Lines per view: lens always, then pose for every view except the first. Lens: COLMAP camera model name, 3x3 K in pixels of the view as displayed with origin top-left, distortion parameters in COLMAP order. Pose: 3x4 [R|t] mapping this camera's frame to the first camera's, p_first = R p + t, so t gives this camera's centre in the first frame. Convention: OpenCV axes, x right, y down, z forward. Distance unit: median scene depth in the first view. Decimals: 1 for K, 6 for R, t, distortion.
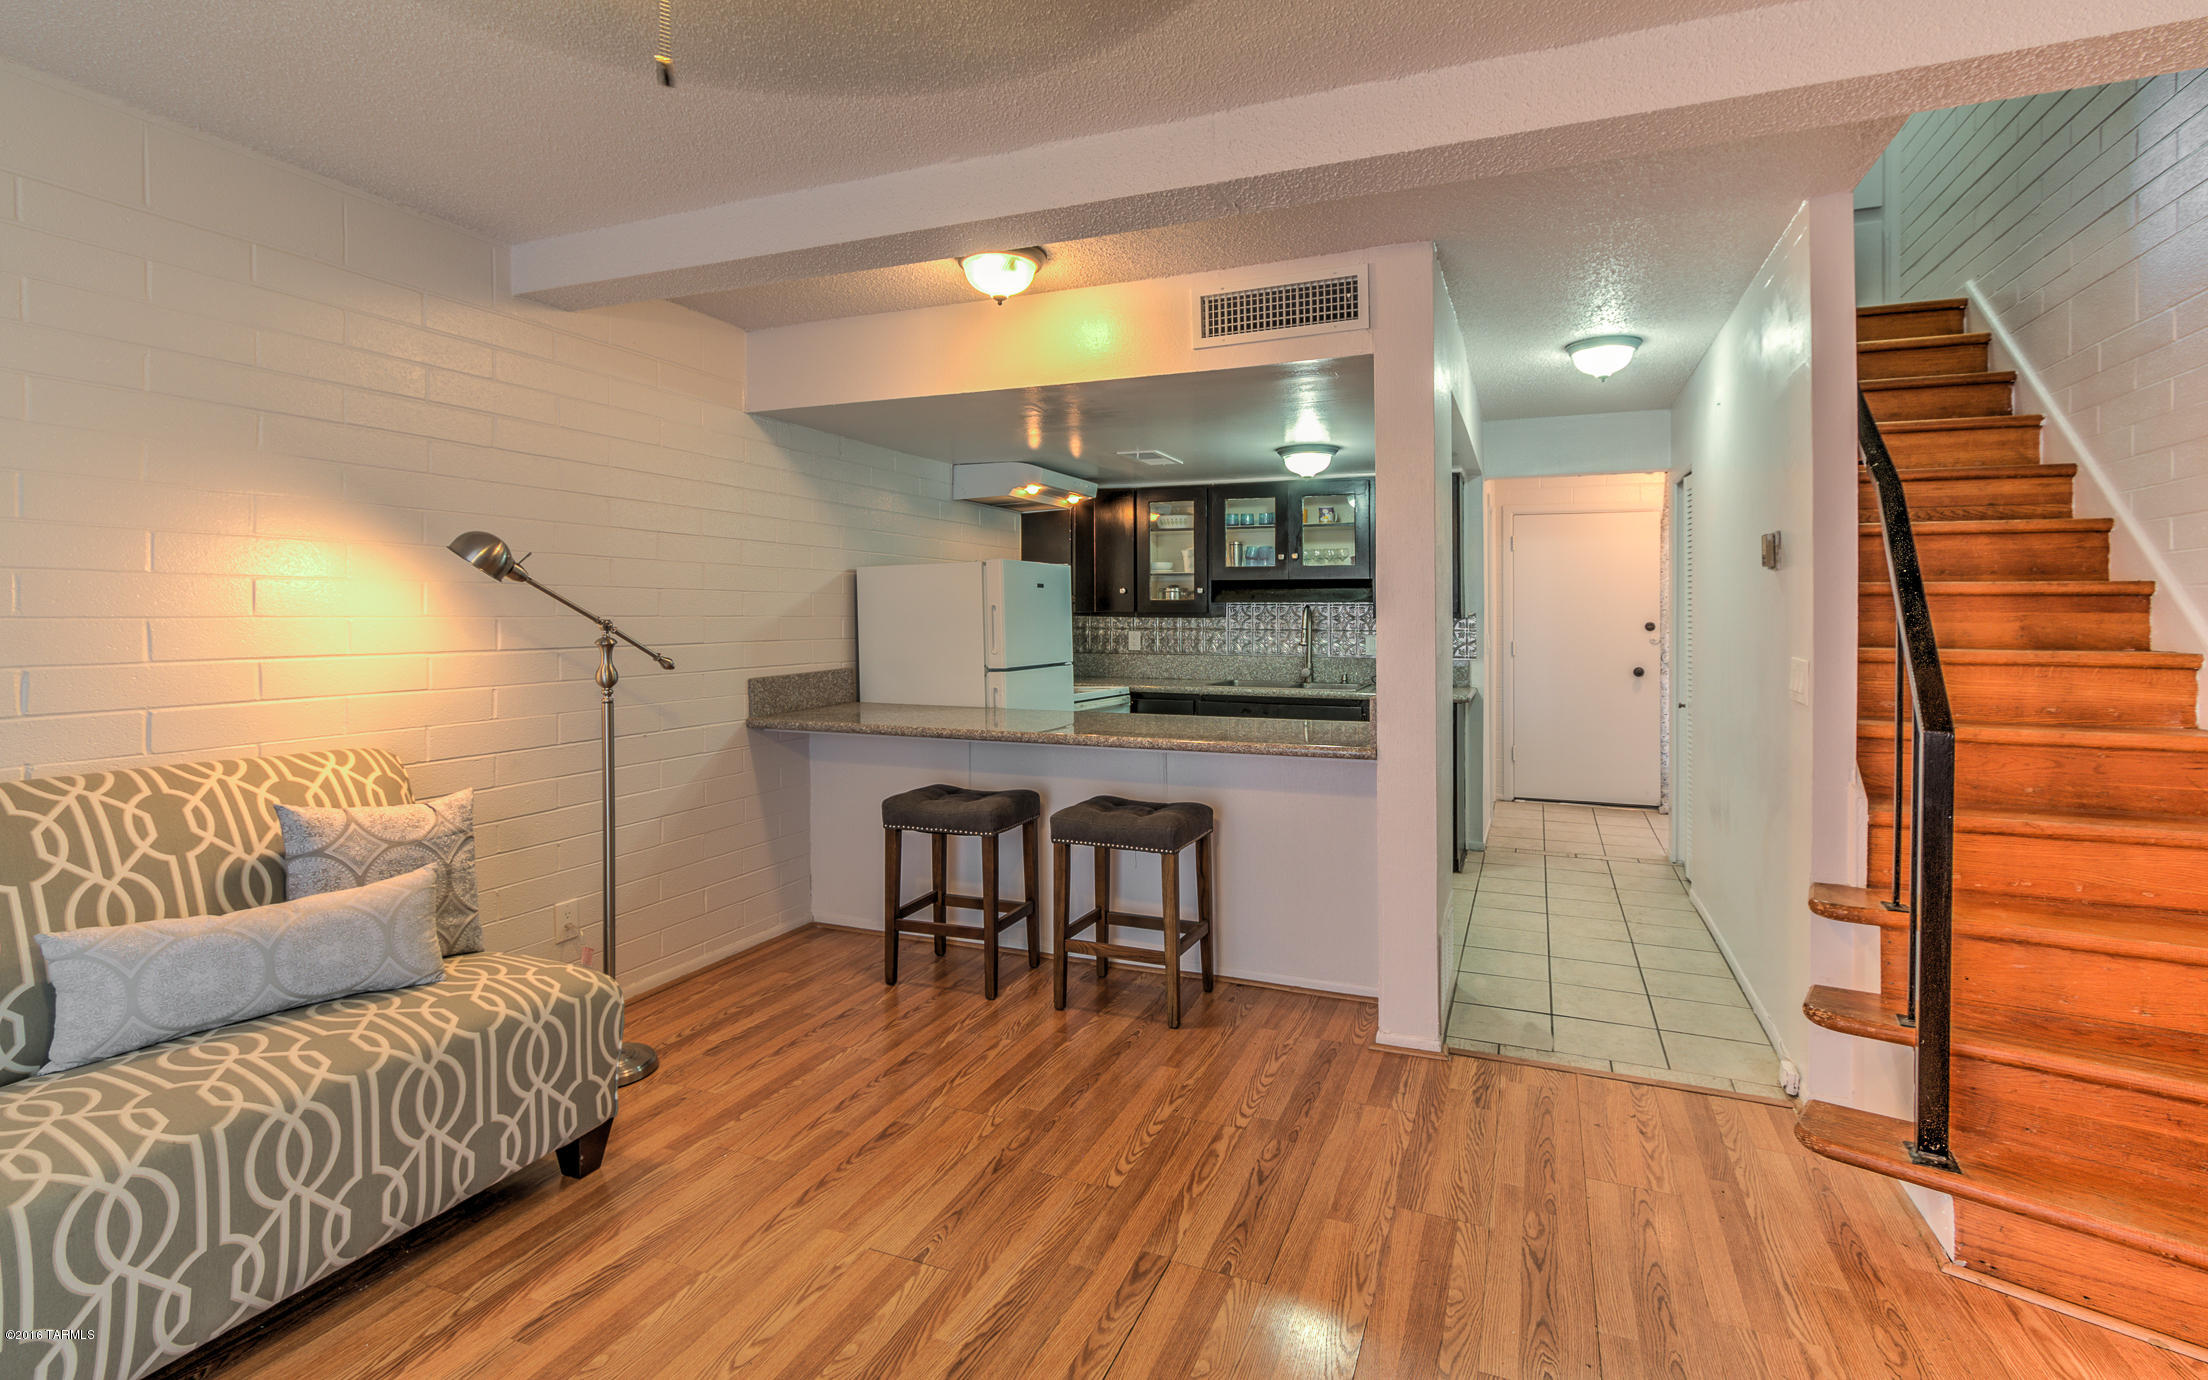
lens RADIAL K [[1041.9, 0, 1113.9], [0, 1041.9, 625.6], [0, 0, 1]] dist [0.000711, 0.000269]
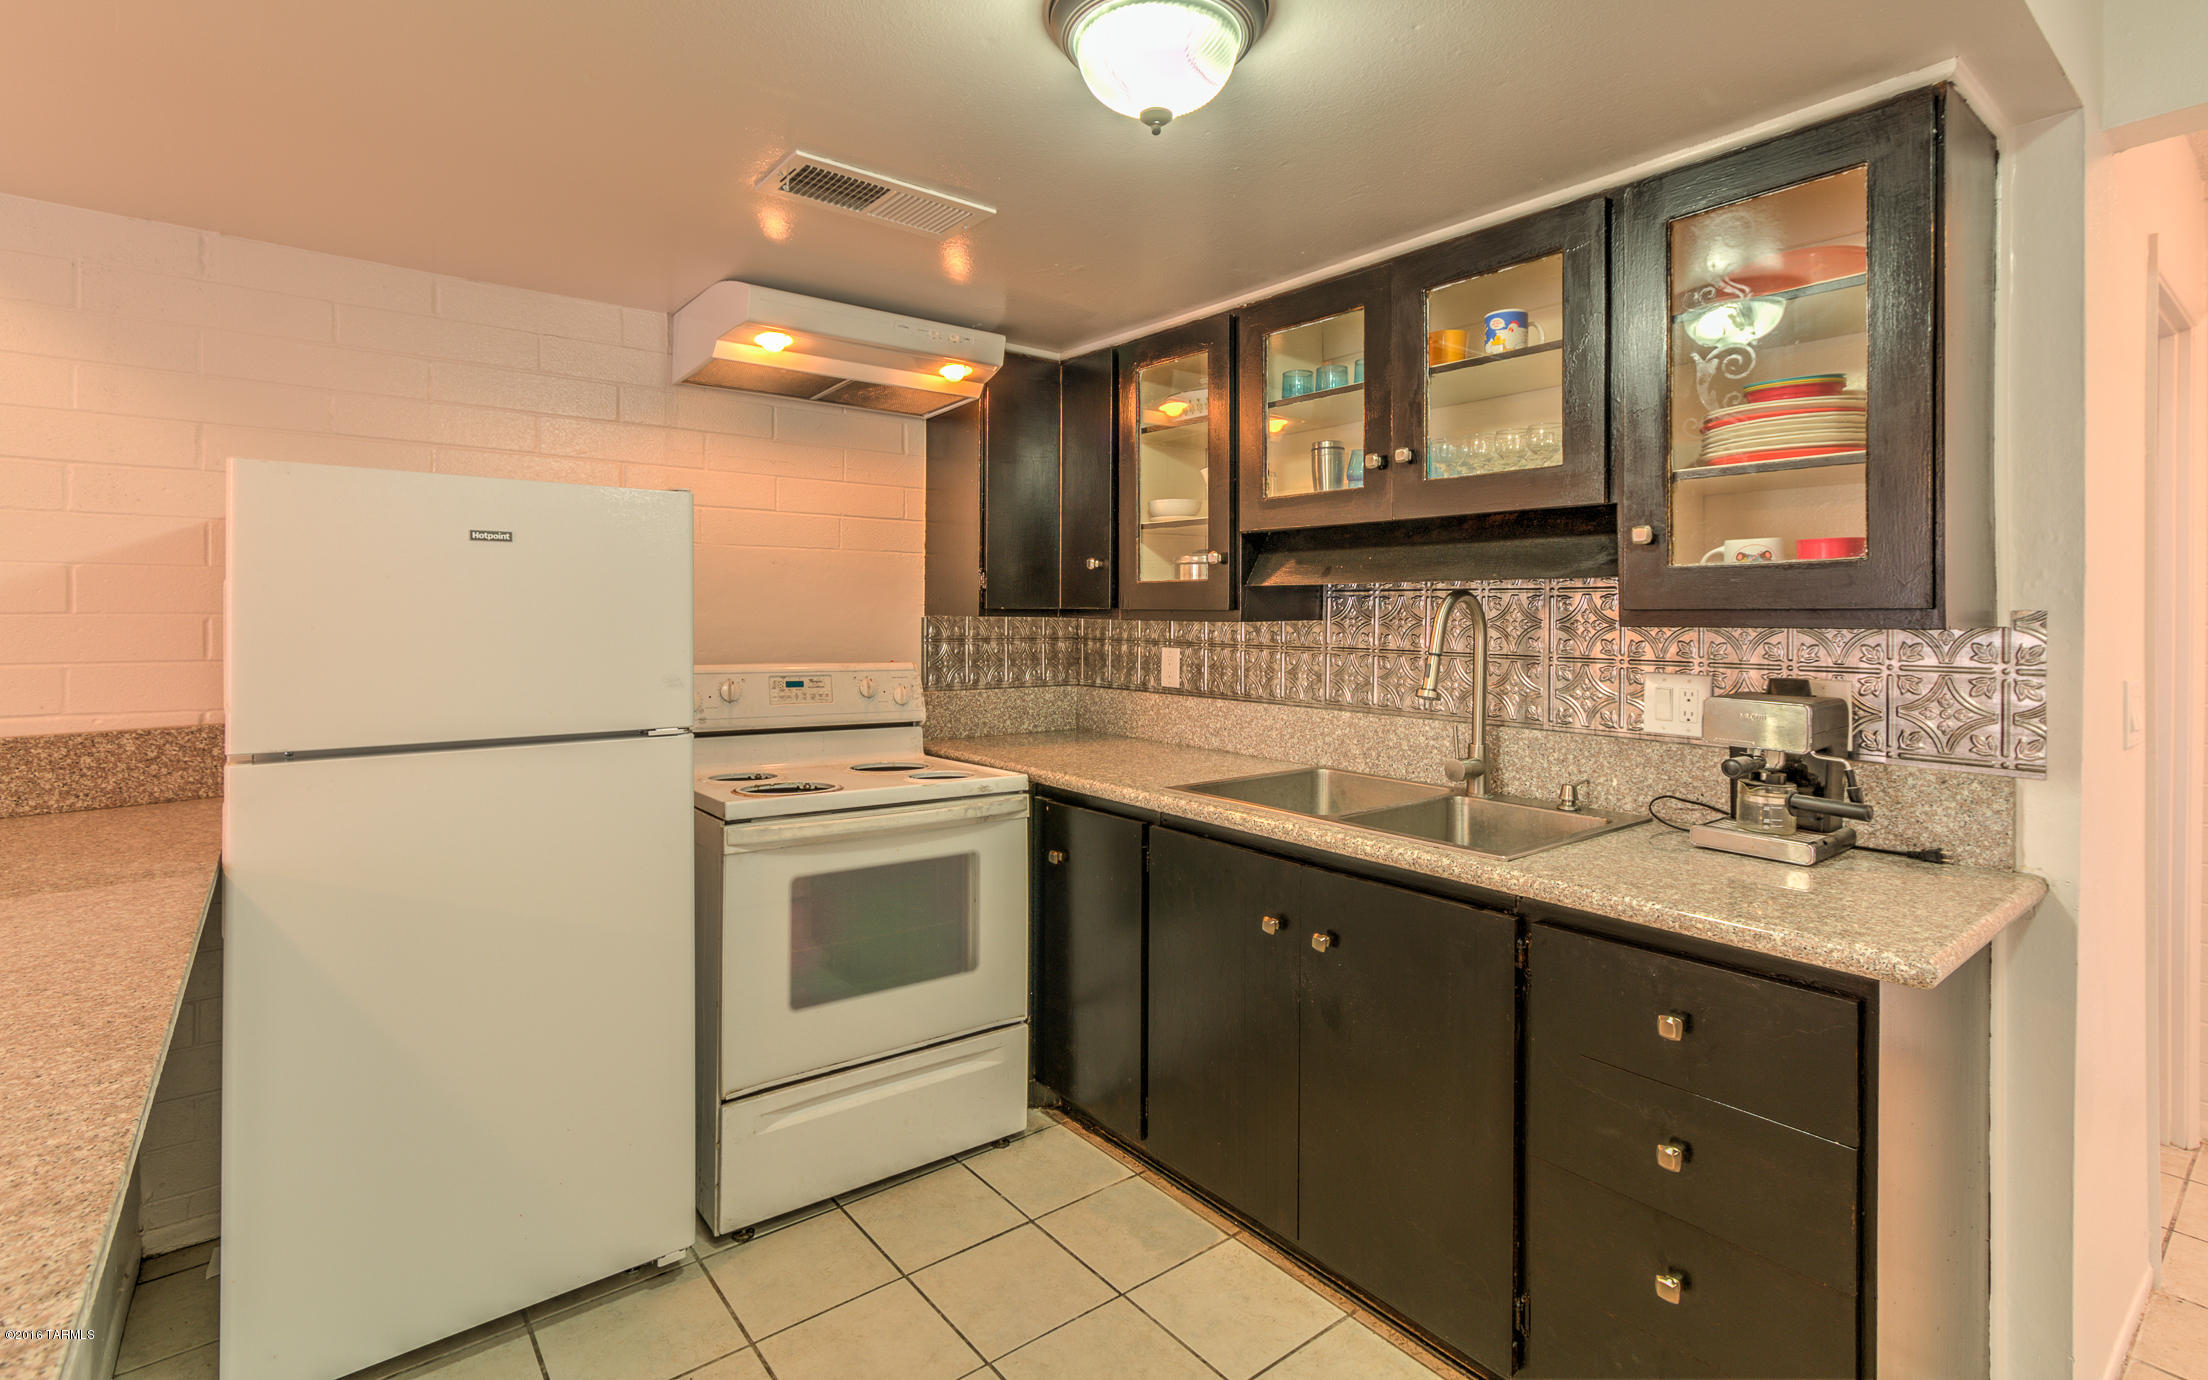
lens RADIAL K [[1041.9, 0, 1113.9], [0, 1041.9, 625.6], [0, 0, 1]] dist [0.000711, 0.000269]
pose [[0.876943, 0.006262, -0.480554, 0.432834], [-0.006329, 0.999979, 0.001482, -0.010604], [0.480553, 0.001742, 0.876964, 1.046901]]
